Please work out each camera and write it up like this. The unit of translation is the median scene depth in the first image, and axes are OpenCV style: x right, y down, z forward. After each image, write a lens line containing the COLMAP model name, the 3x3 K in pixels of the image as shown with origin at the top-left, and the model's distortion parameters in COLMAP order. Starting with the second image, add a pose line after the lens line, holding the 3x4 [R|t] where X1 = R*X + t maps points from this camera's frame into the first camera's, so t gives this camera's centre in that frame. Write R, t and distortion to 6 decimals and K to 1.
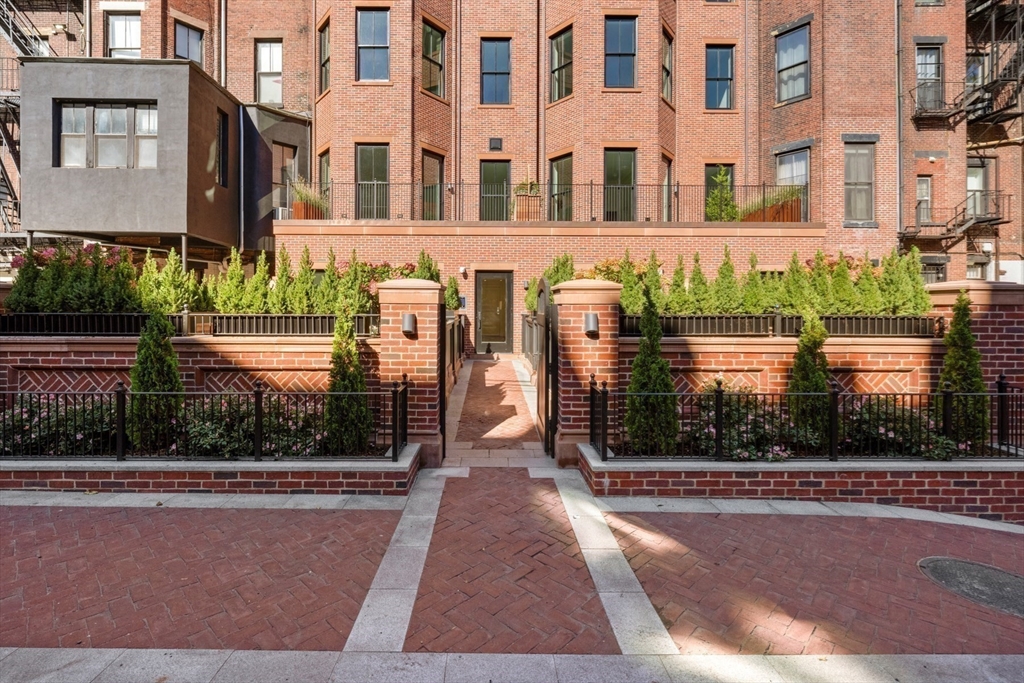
lens RADIAL K [[428.0, 0, 497.3], [0, 428.0, 308.2], [0, 0, 1]] dist [0.000779, -0.000613]
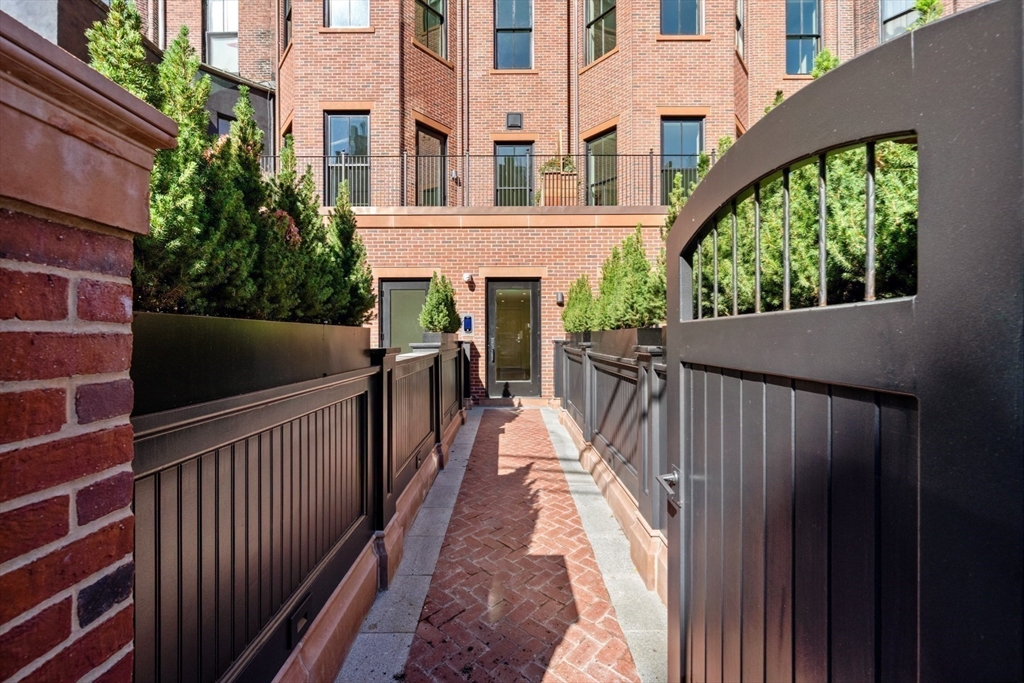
lens RADIAL K [[428.0, 0, 522.4], [0, 428.0, 336.9], [0, 0, 1]] dist [0.000779, -0.000613]
pose [[0.999903, -0.006950, 0.012062, -0.001162], [0.006967, 0.999975, -0.001431, 0.007048], [-0.012051, 0.001515, 0.999926, 0.251308]]
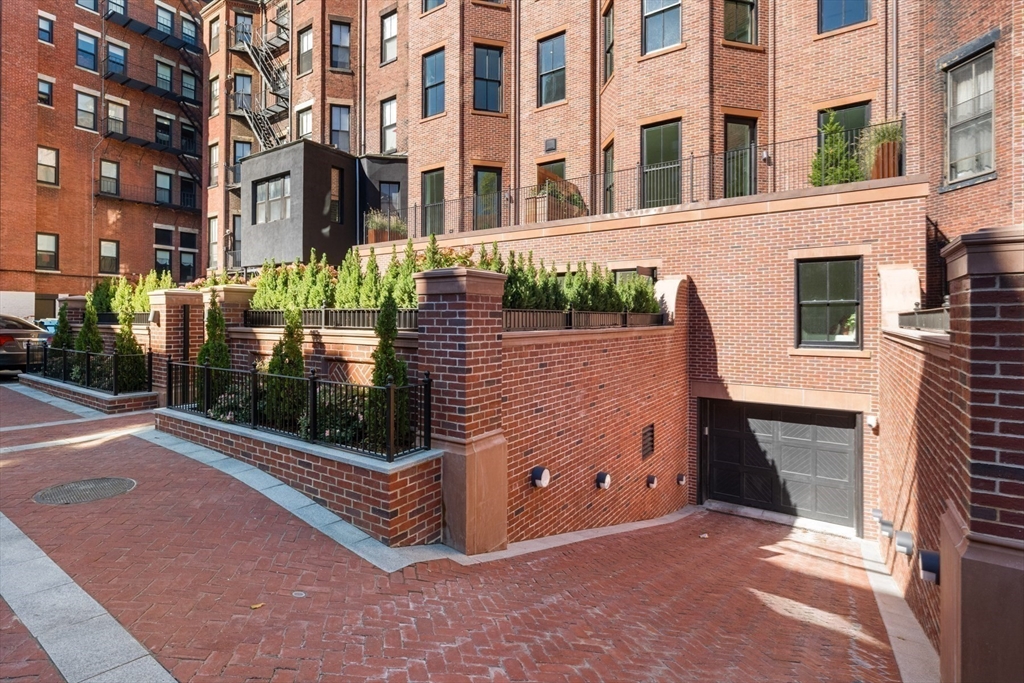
lens RADIAL K [[446.7, 0, 481.4], [0, 446.7, 319.2], [0, 0, 1]] dist [0.001631, -0.000454]
pose [[0.836283, 0.000970, -0.548298, 0.457907], [-0.000373, 0.999999, 0.001201, 0.011381], [0.548299, -0.000800, 0.836282, 0.070877]]
